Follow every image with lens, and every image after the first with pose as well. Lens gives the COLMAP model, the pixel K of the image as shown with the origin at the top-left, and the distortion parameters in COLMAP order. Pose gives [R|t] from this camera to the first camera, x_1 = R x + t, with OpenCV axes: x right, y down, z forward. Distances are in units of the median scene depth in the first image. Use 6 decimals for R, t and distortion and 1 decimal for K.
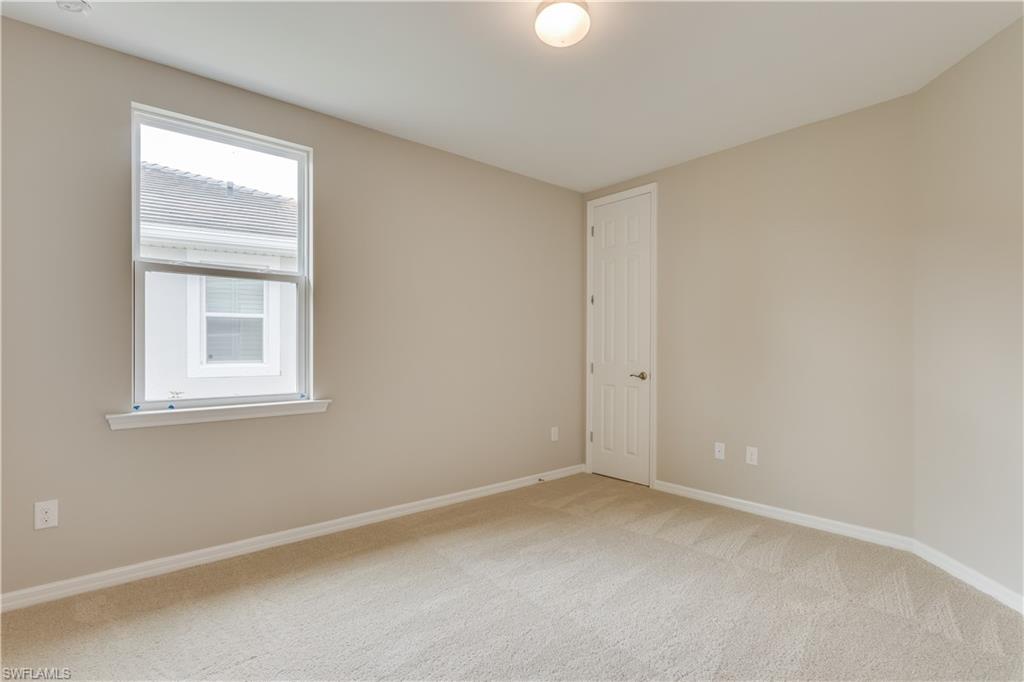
lens RADIAL K [[467.0, 0, 510.8], [0, 467.0, 346.0], [0, 0, 1]] dist [-0.013438, -0.000666]
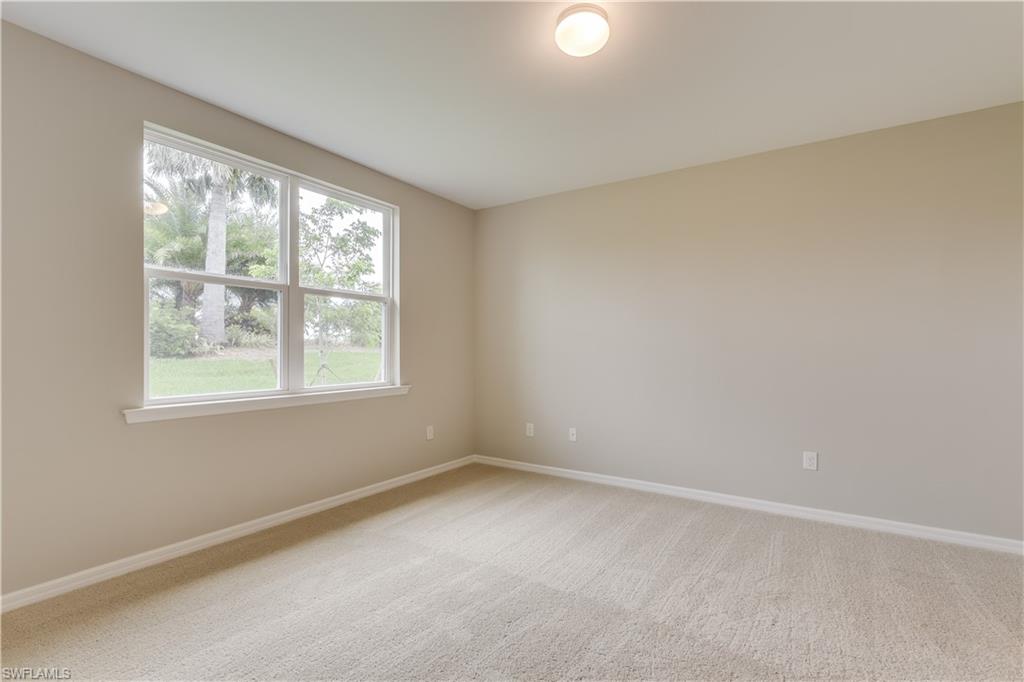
lens RADIAL K [[467.0, 0, 508.4], [0, 467.0, 347.8], [0, 0, 1]] dist [-0.013438, -0.000666]
pose [[0.953244, -0.001631, 0.302199, -0.354345], [0.001680, 0.999999, 0.000096, 0.001112], [-0.302199, 0.000417, 0.953245, -0.293569]]
